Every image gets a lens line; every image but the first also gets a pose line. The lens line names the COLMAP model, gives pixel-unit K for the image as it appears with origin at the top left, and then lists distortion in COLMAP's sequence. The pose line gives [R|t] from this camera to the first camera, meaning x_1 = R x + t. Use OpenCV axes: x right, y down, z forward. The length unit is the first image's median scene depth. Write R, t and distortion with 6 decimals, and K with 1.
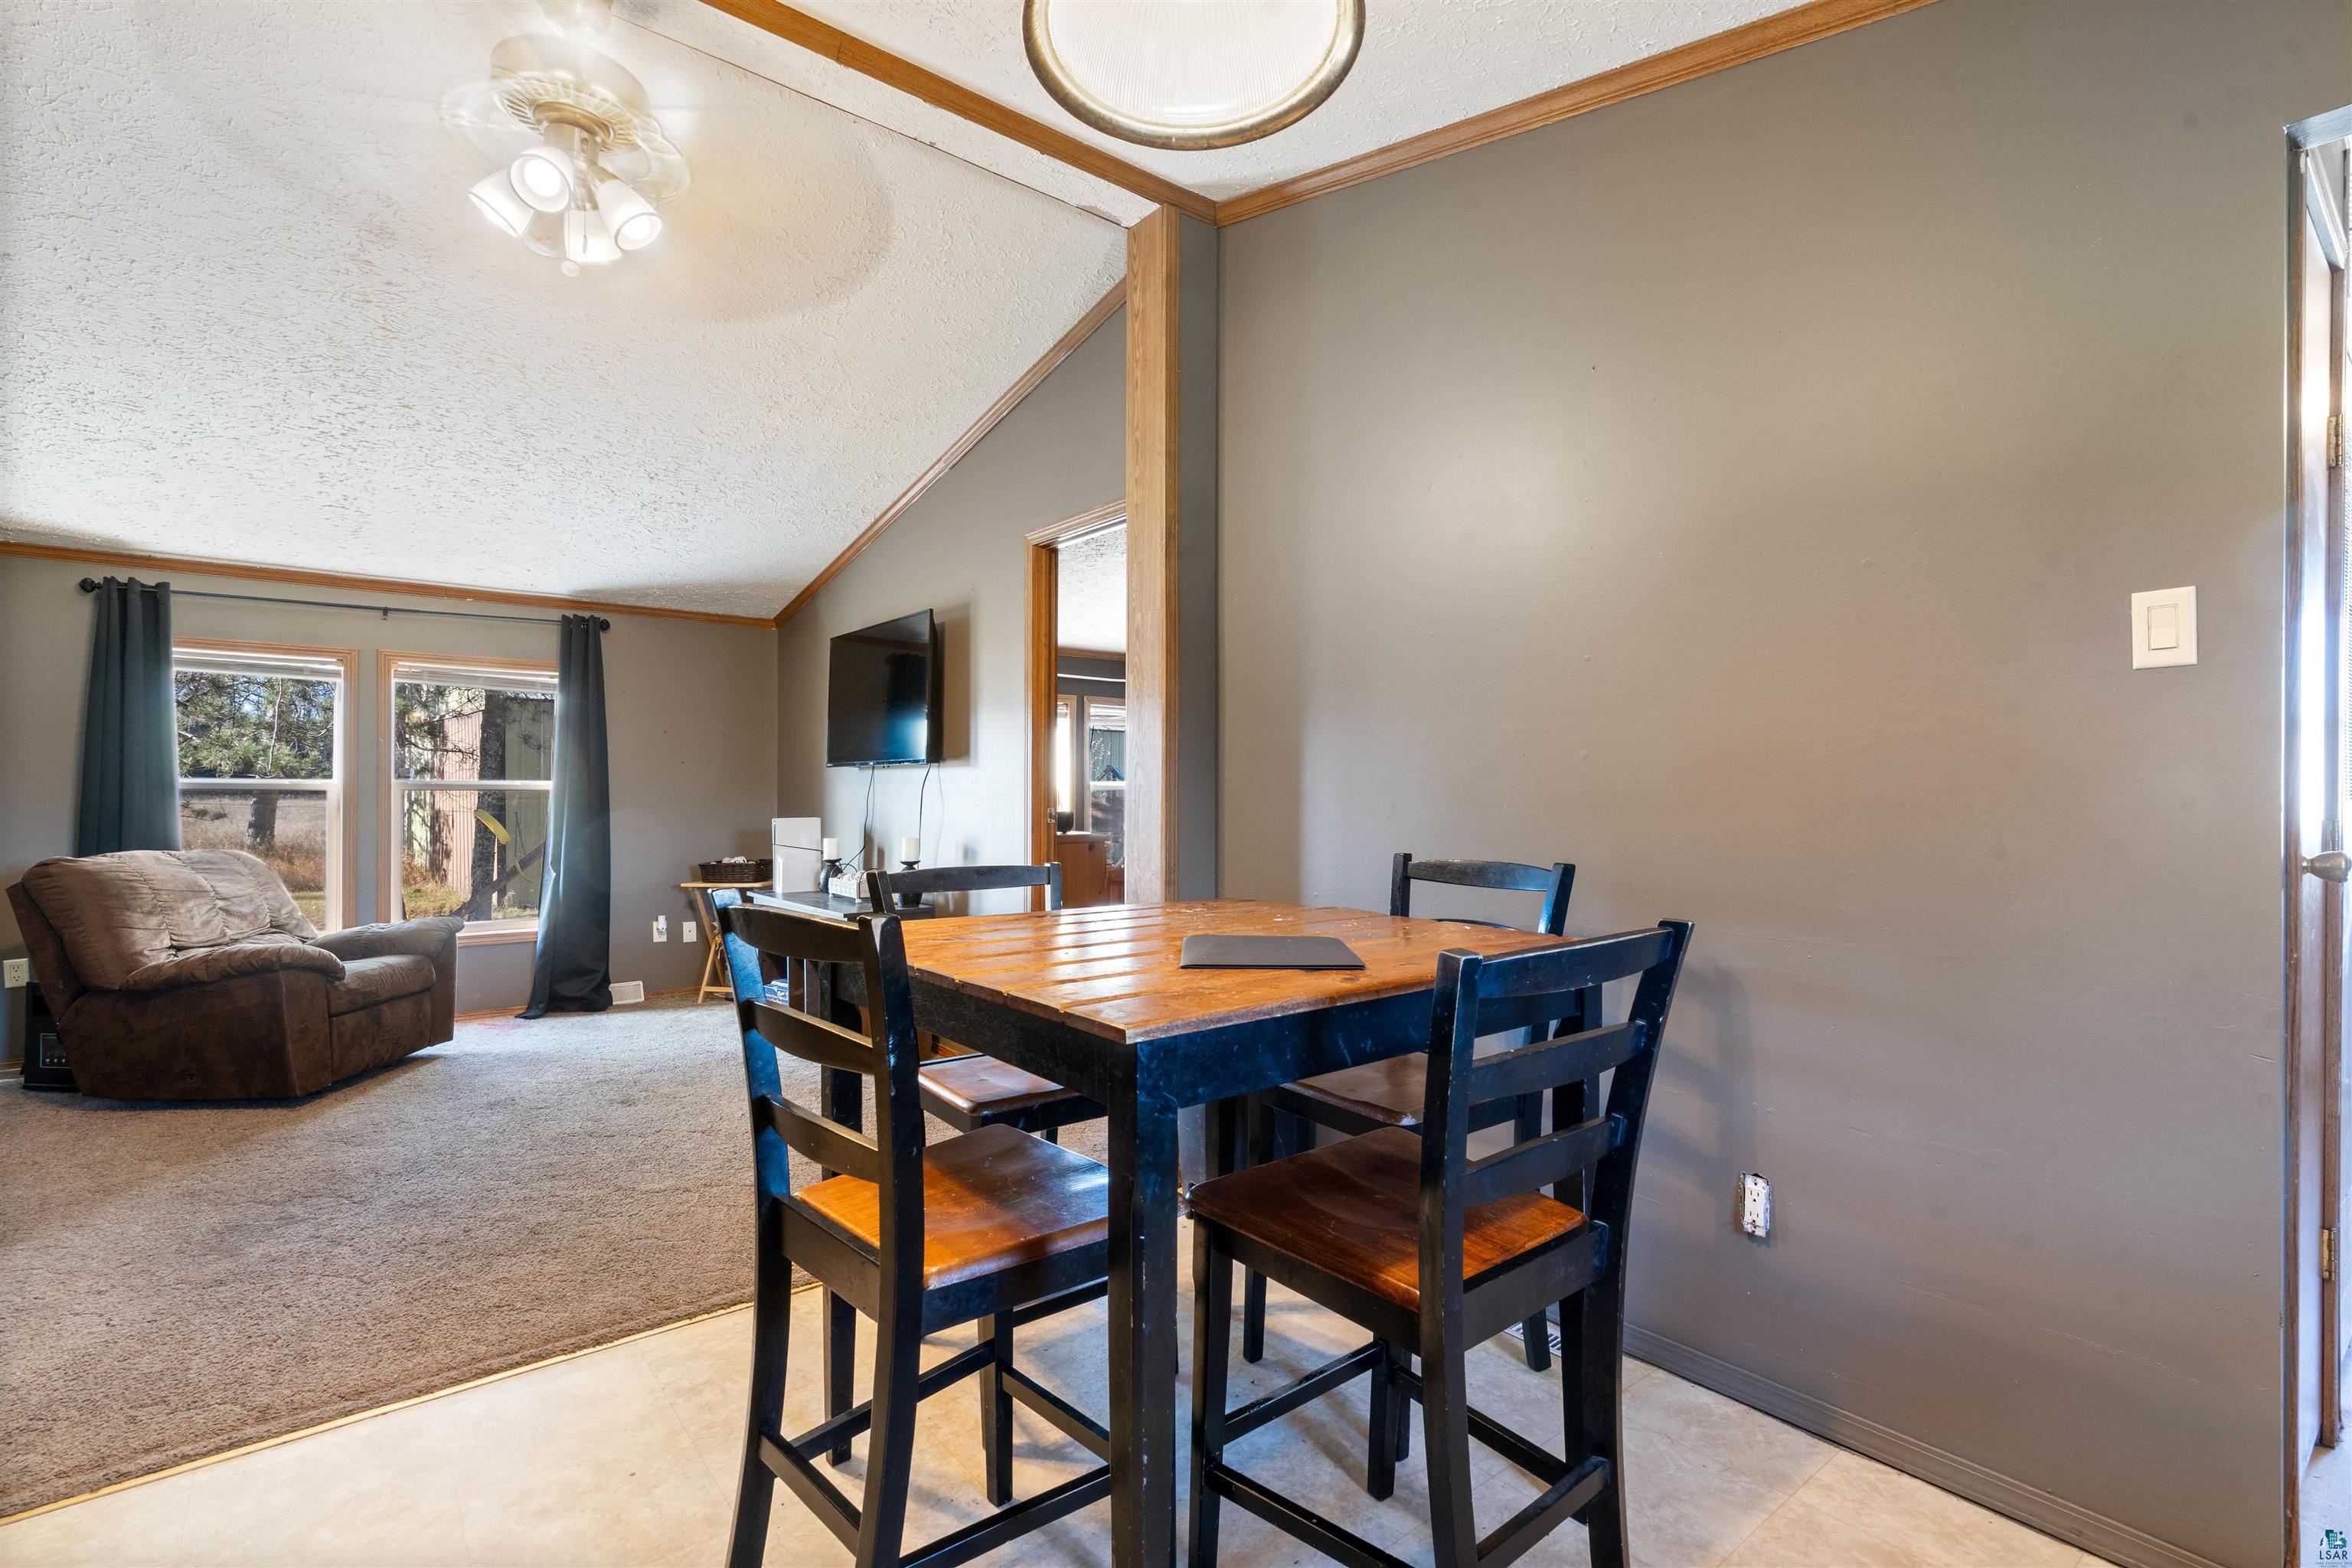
lens RADIAL K [[1089.5, 0, 1183.9], [0, 1089.5, 785.6], [0, 0, 1]] dist [0.000539, 0.001109]
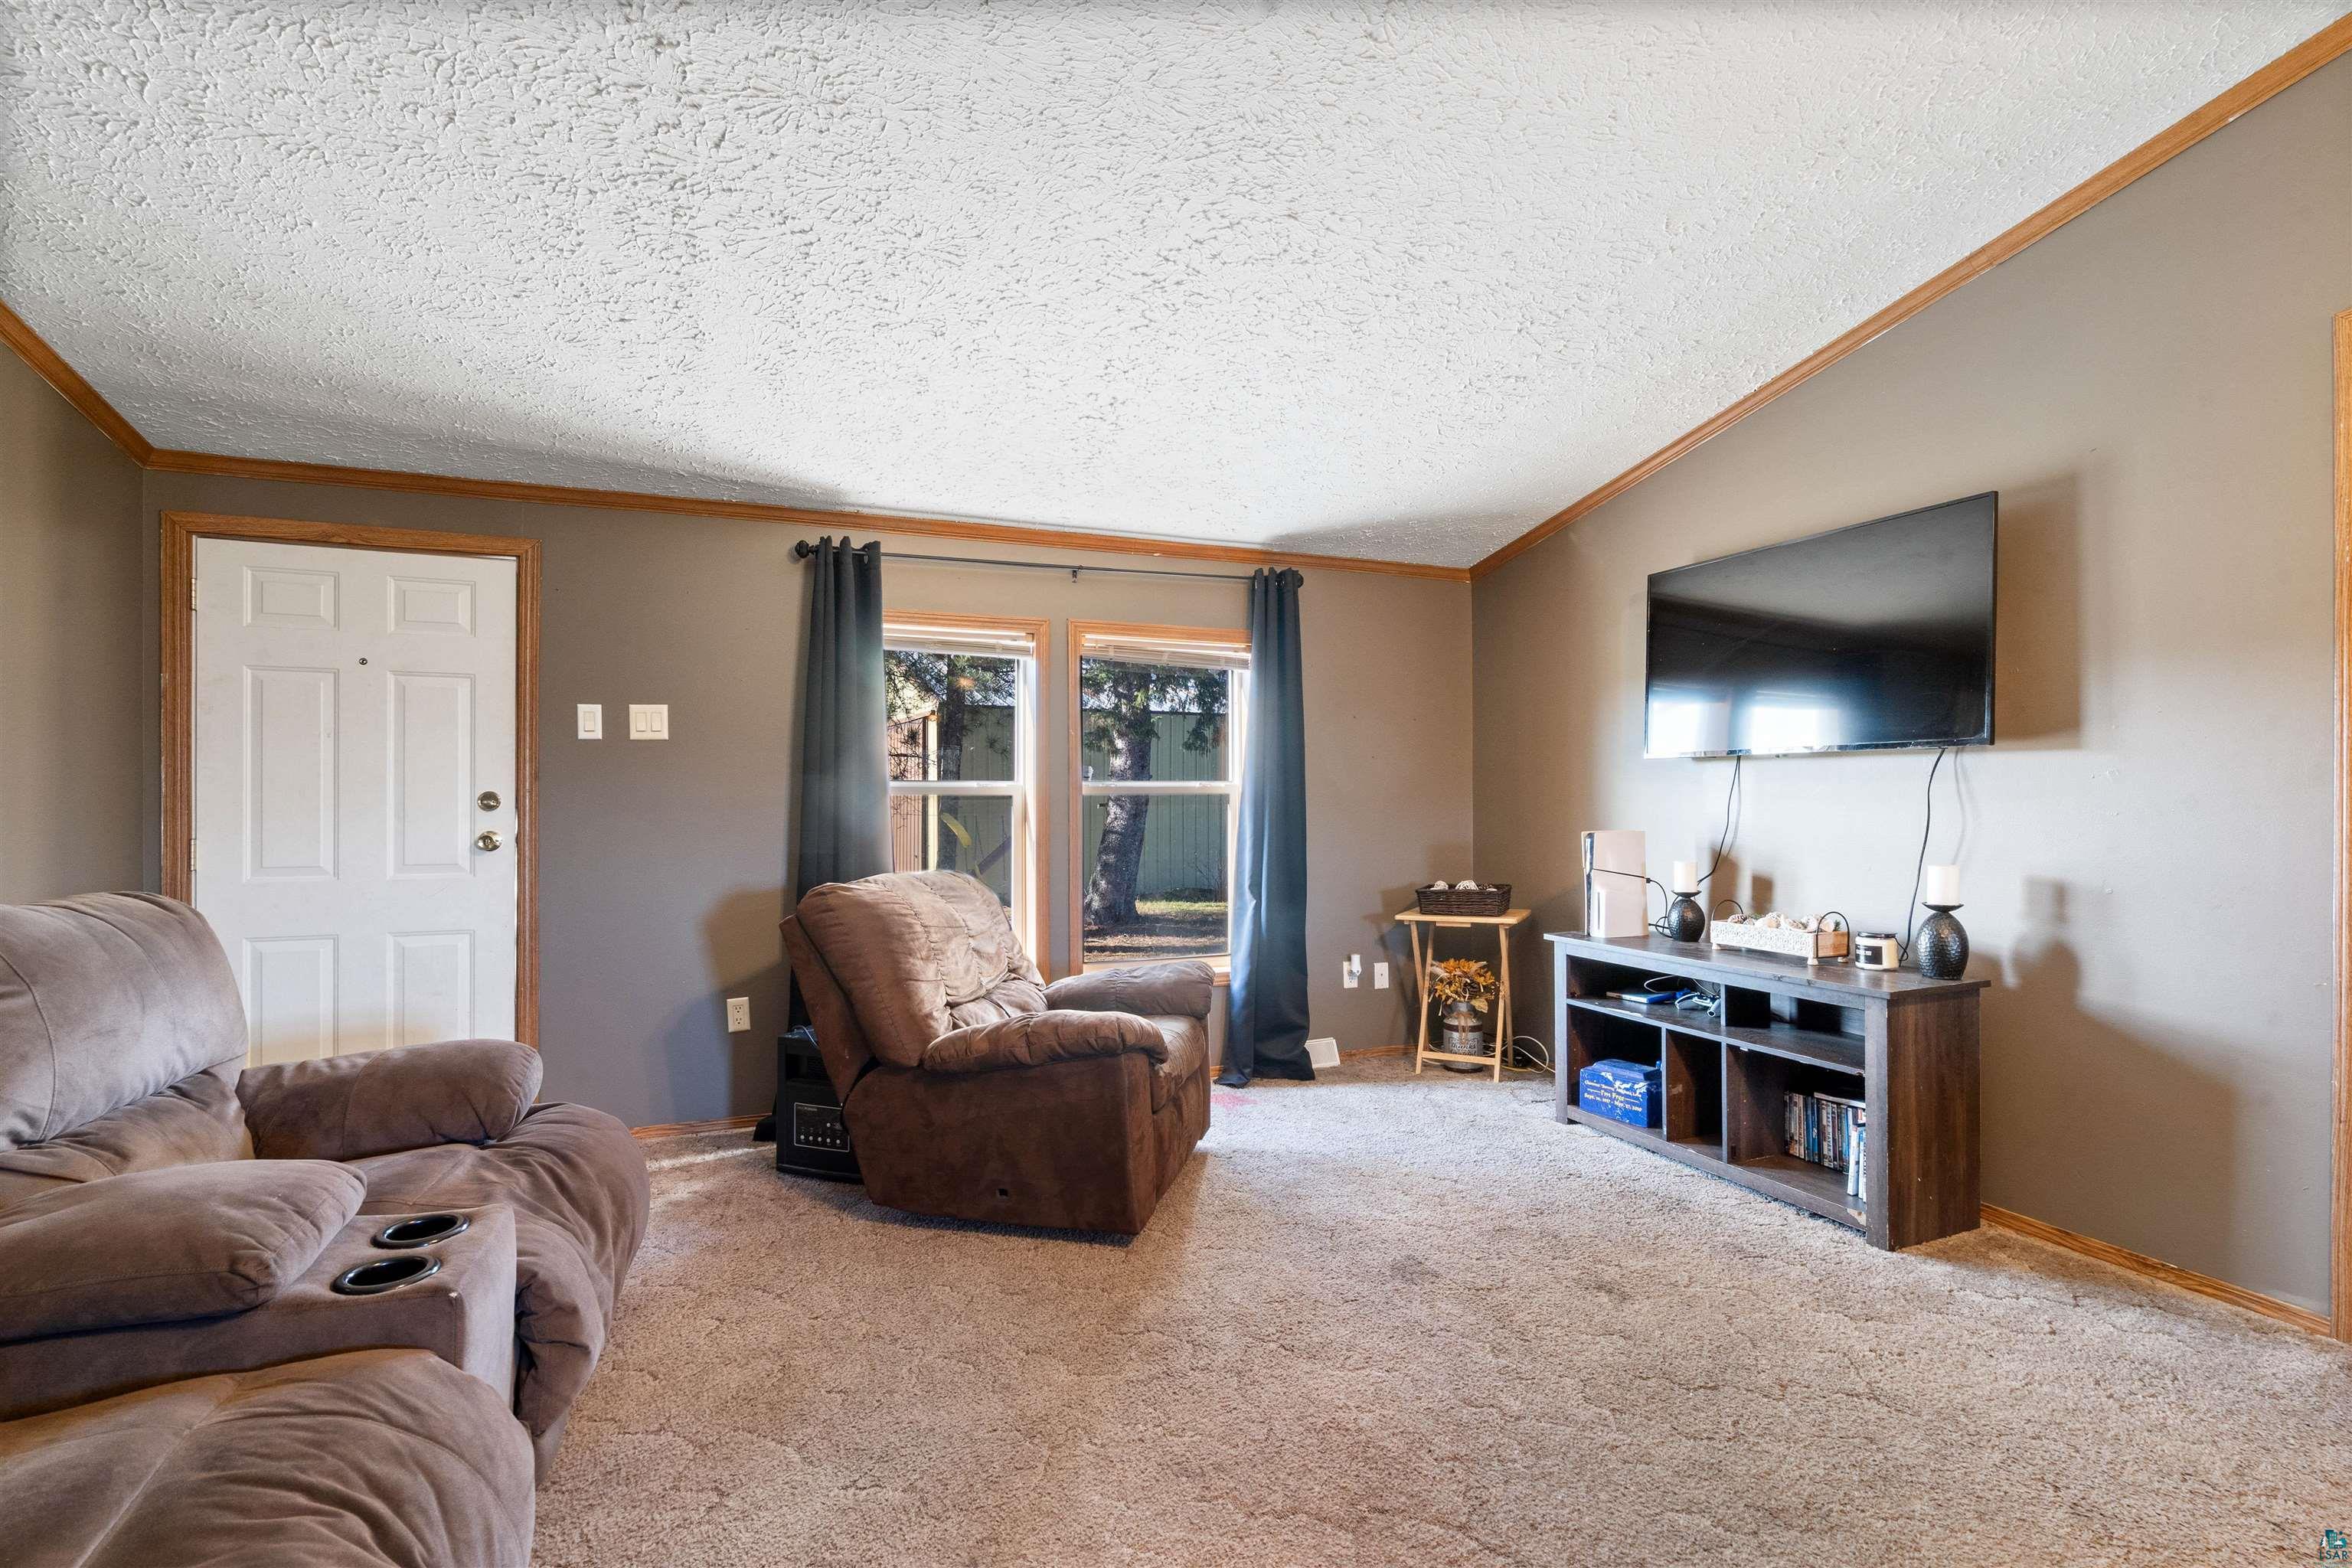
lens RADIAL K [[1089.5, 0, 1164.9], [0, 1089.5, 789.8], [0, 0, 1]] dist [0.000539, 0.001109]
pose [[0.957037, -0.008021, -0.289856, -0.490120], [0.008733, 0.999961, 0.001162, 0.000093], [0.289835, -0.003643, 0.957070, 0.279893]]
